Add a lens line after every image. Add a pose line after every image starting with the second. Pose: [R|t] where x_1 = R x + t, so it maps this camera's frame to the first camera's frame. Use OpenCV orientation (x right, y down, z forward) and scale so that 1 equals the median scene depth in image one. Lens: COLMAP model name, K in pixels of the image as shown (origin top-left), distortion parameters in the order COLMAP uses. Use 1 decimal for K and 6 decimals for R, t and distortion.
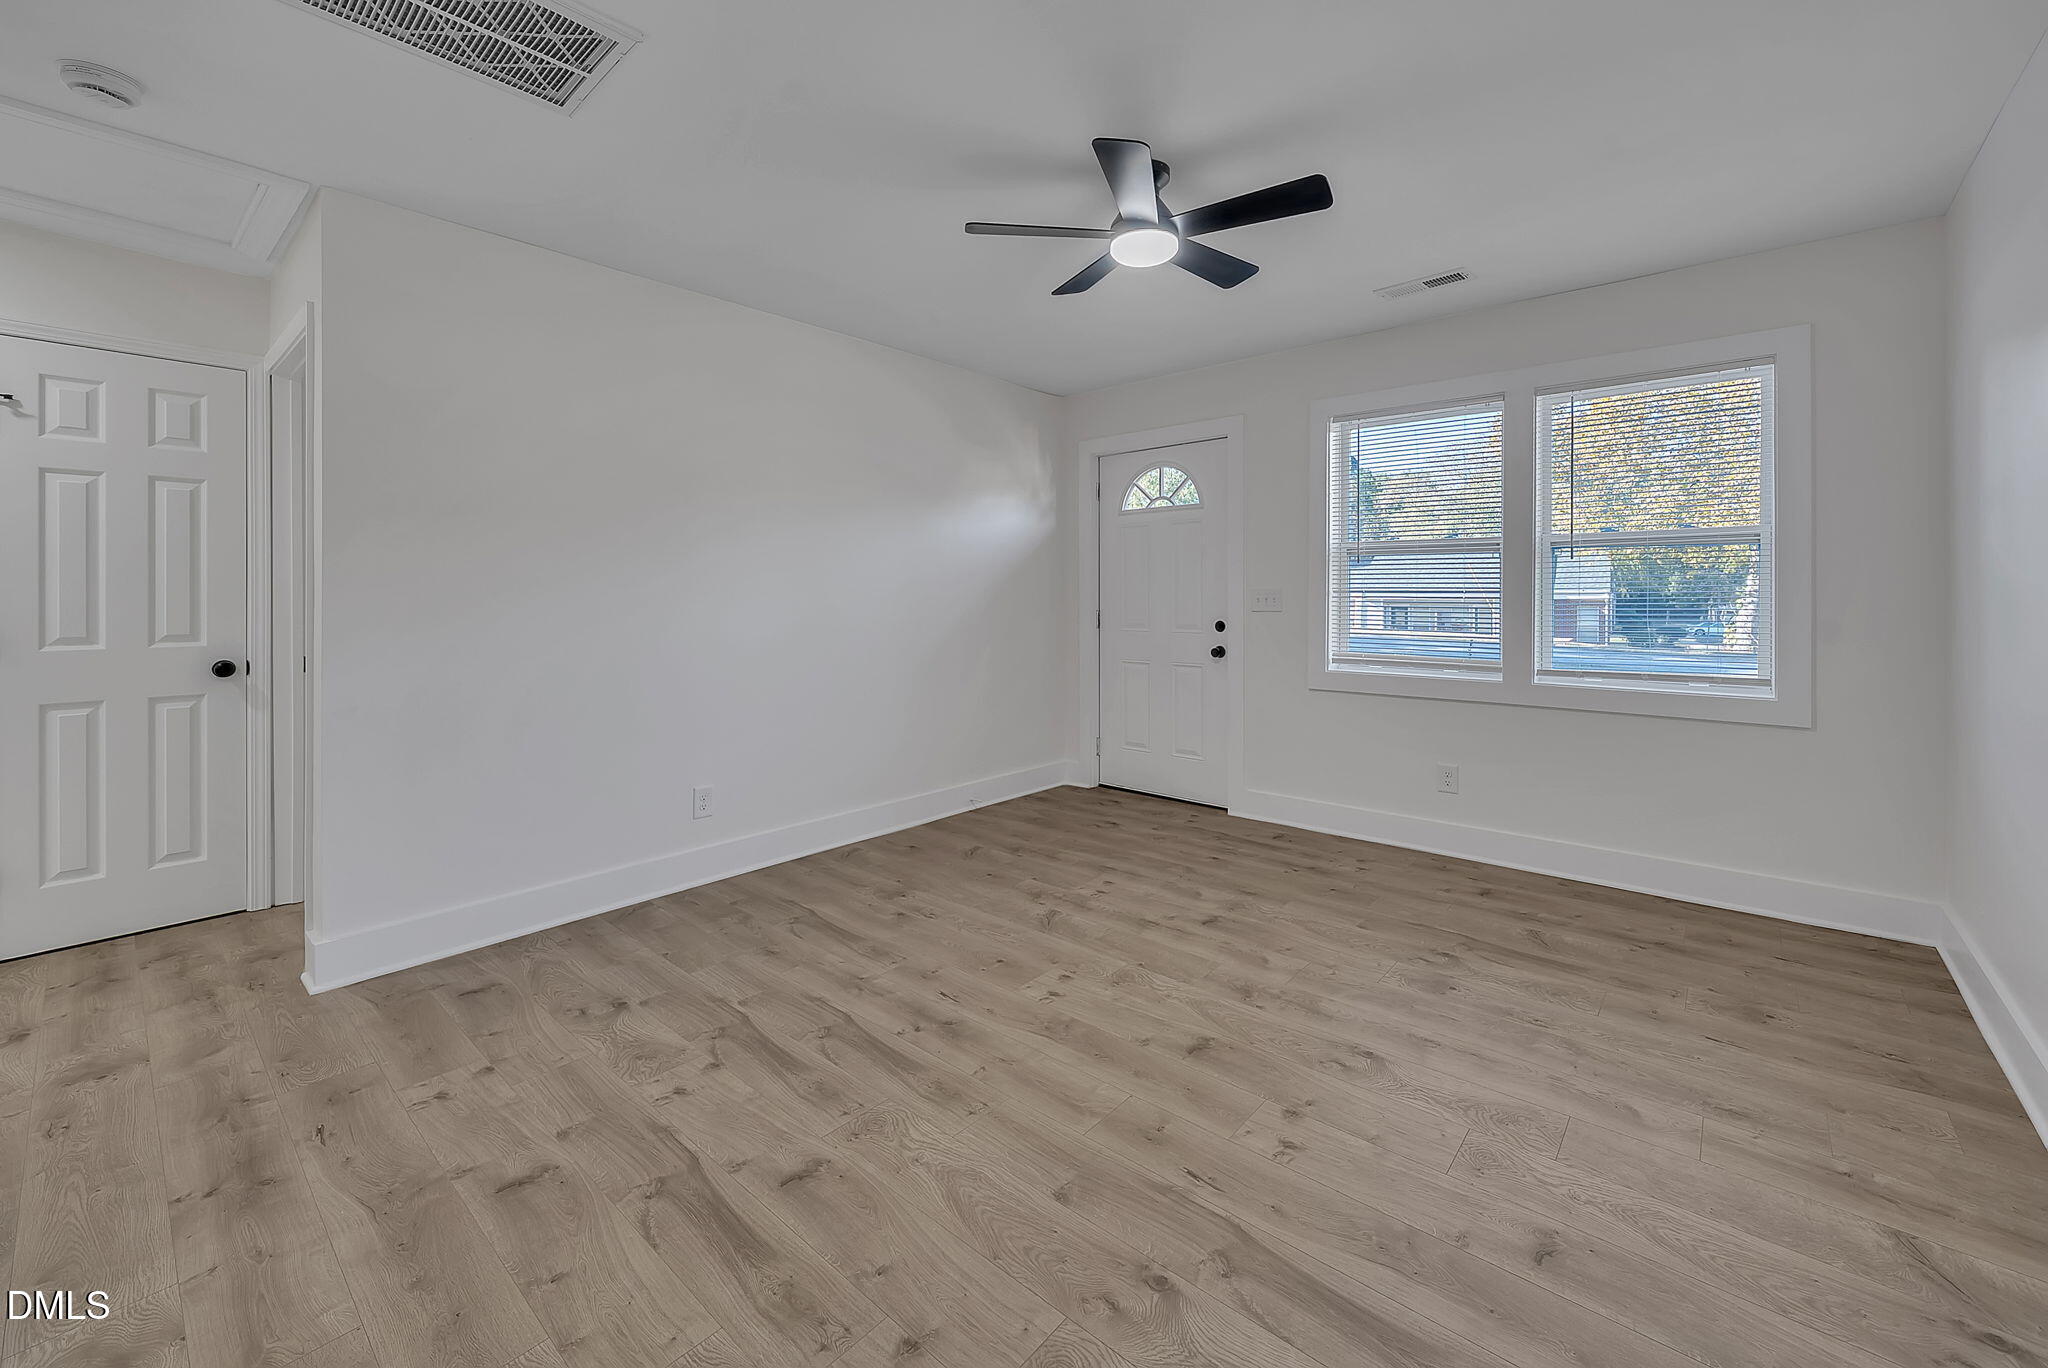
lens RADIAL K [[816.1, 0, 1029.4], [0, 816.1, 598.2], [0, 0, 1]] dist [-0.001350, -0.000218]
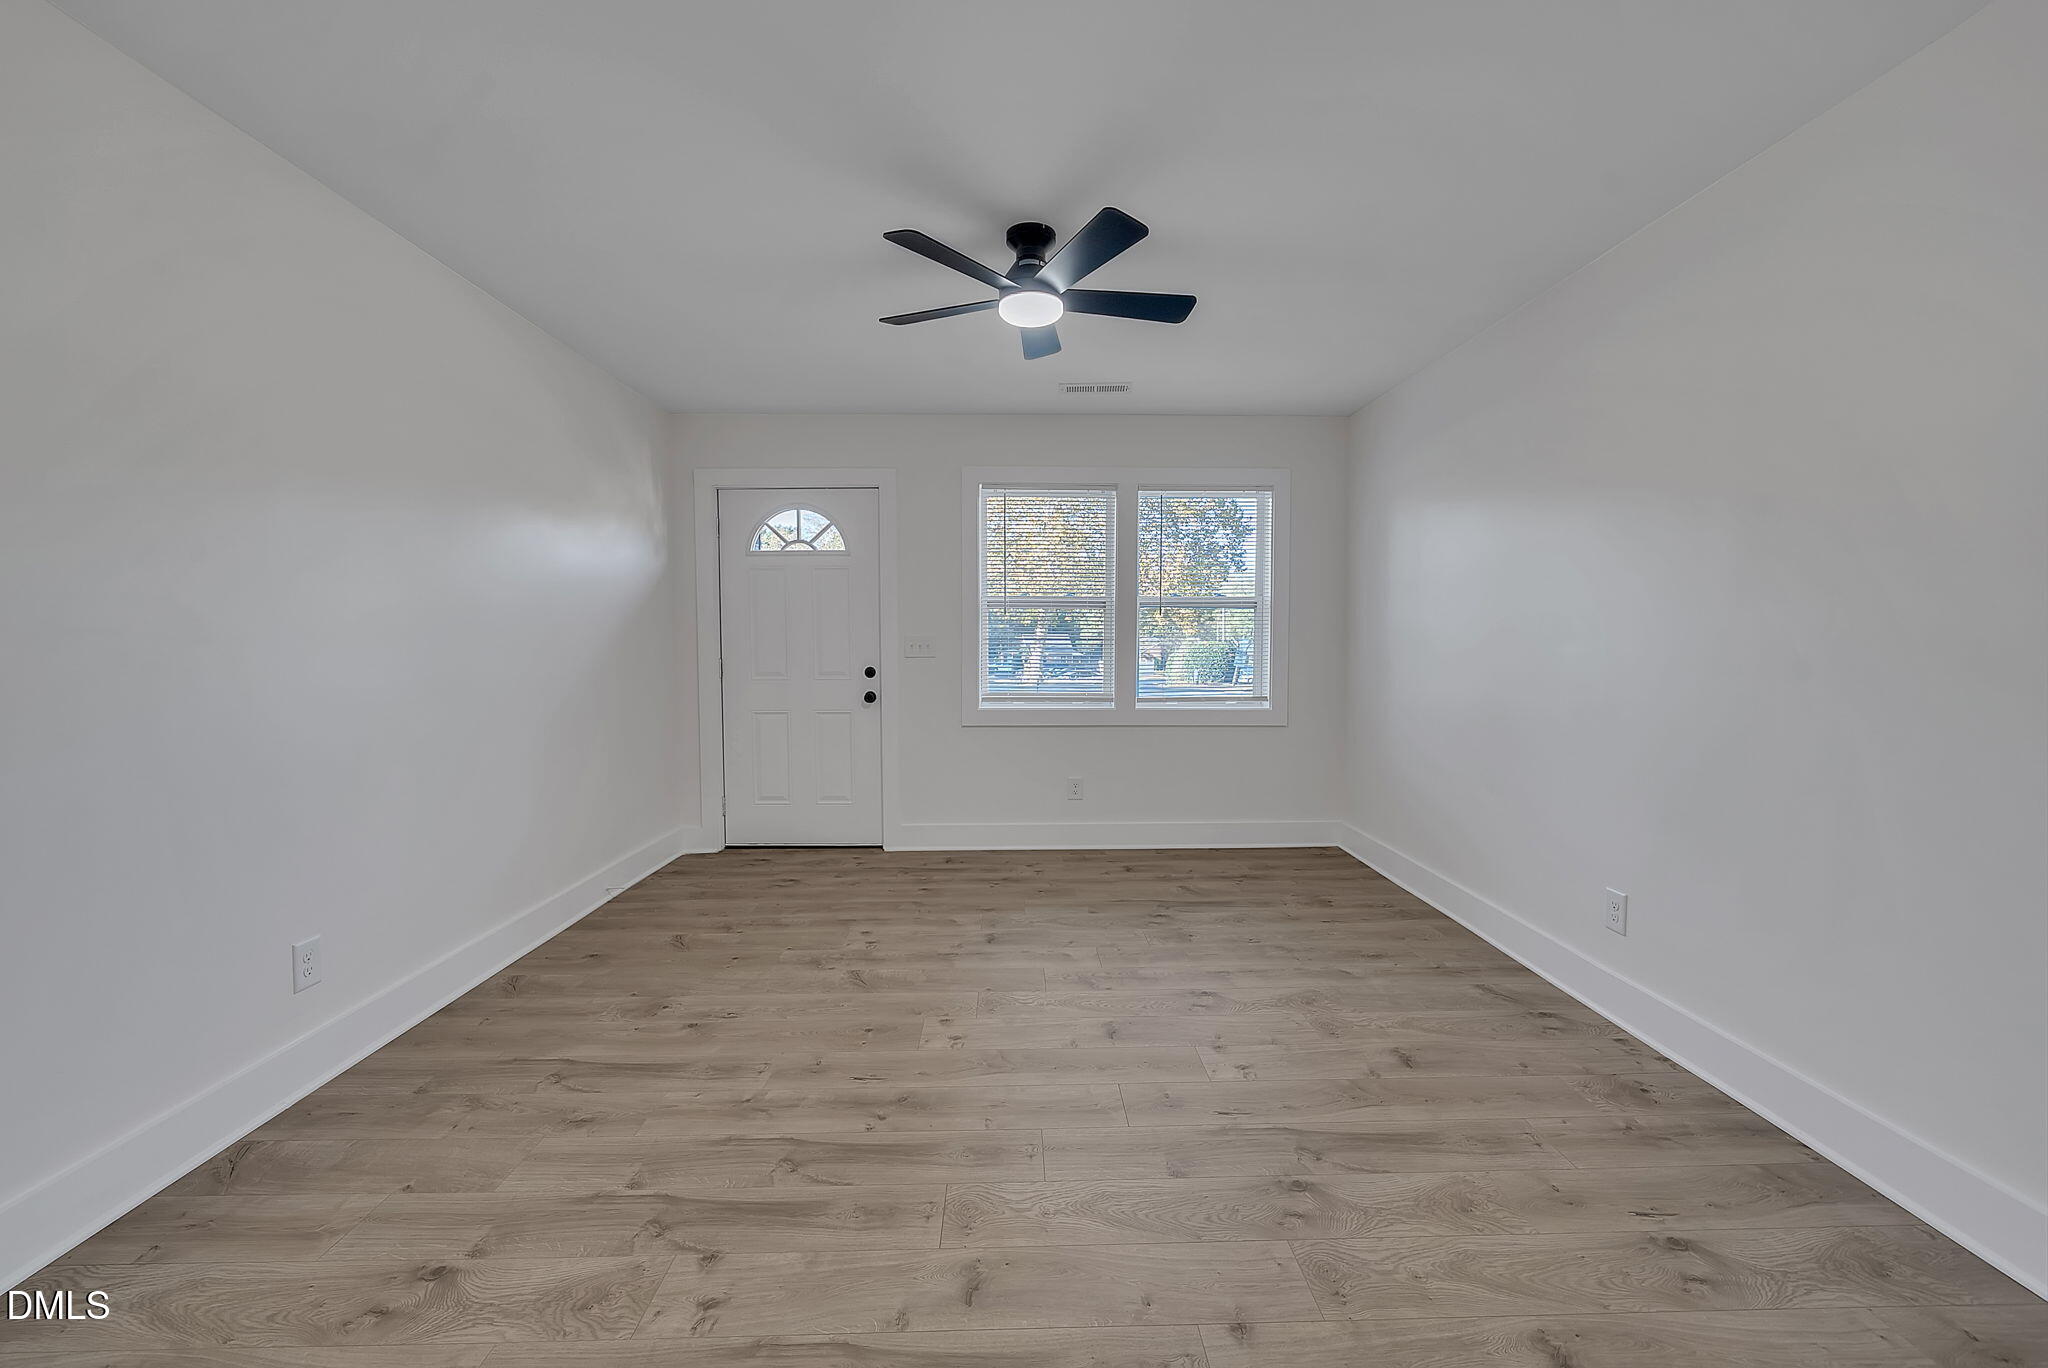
lens RADIAL K [[798.8, 0, 1022.3], [0, 798.8, 682.8], [0, 0, 1]] dist [-0.001735, -0.000266]
pose [[0.740792, -0.033885, 0.670879, -0.539297], [0.001920, 0.998830, 0.048330, -0.001146], [-0.671732, -0.034514, 0.739990, 0.221824]]
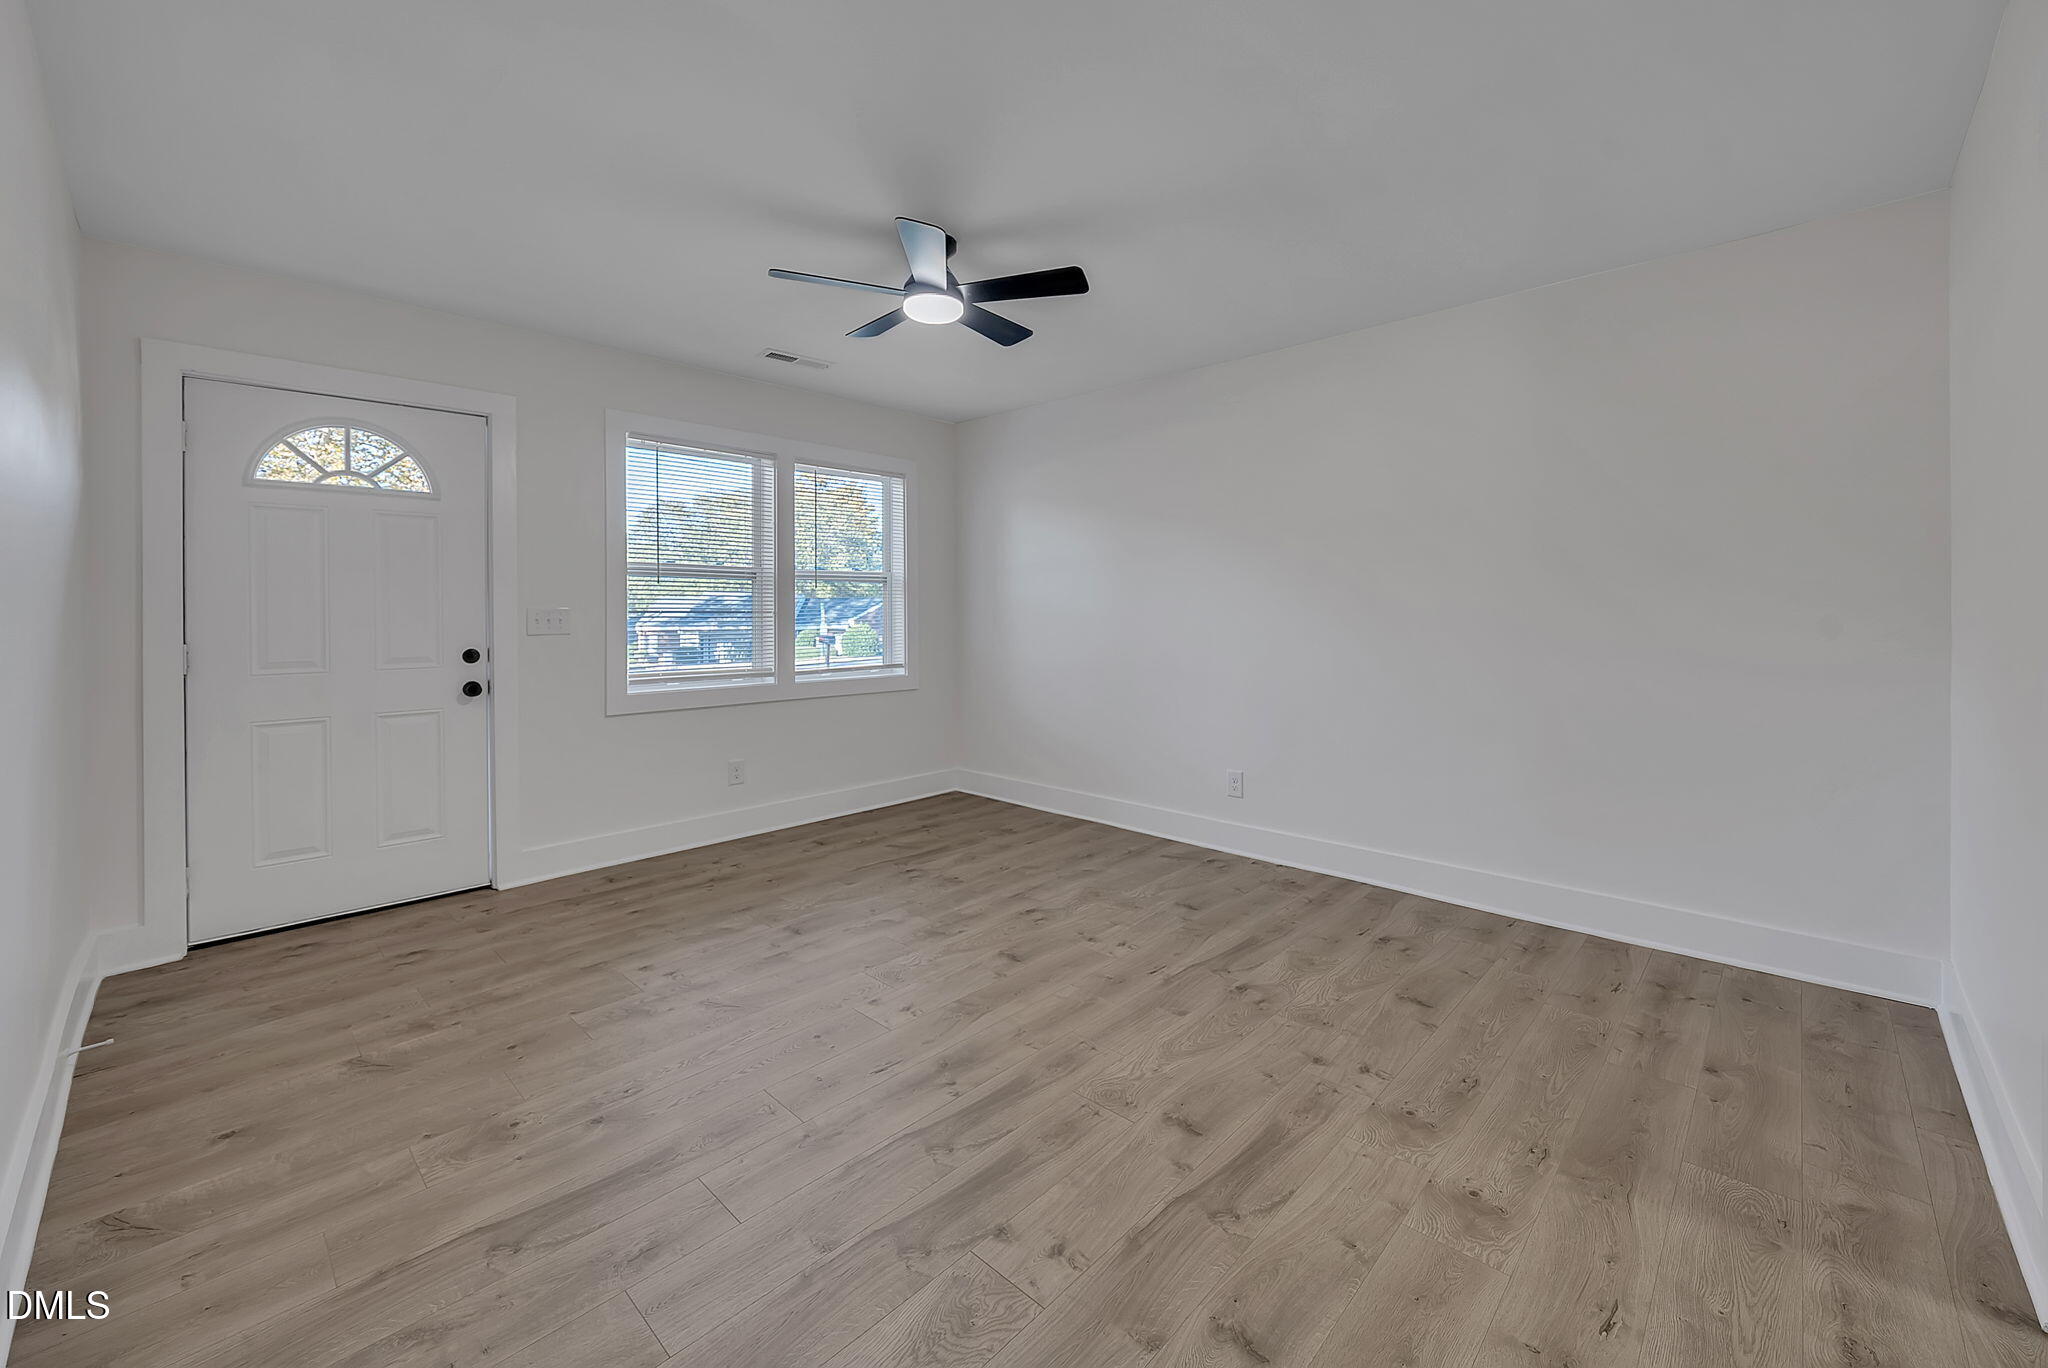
lens RADIAL K [[822.4, 0, 1036.6], [0, 822.4, 613.7], [0, 0, 1]] dist [-0.000144, -0.000286]
pose [[0.037331, 0.000793, 0.999303, -0.949681], [0.008613, 0.999962, -0.001115, -0.000840], [-0.999266, 0.008649, 0.037323, 0.771499]]
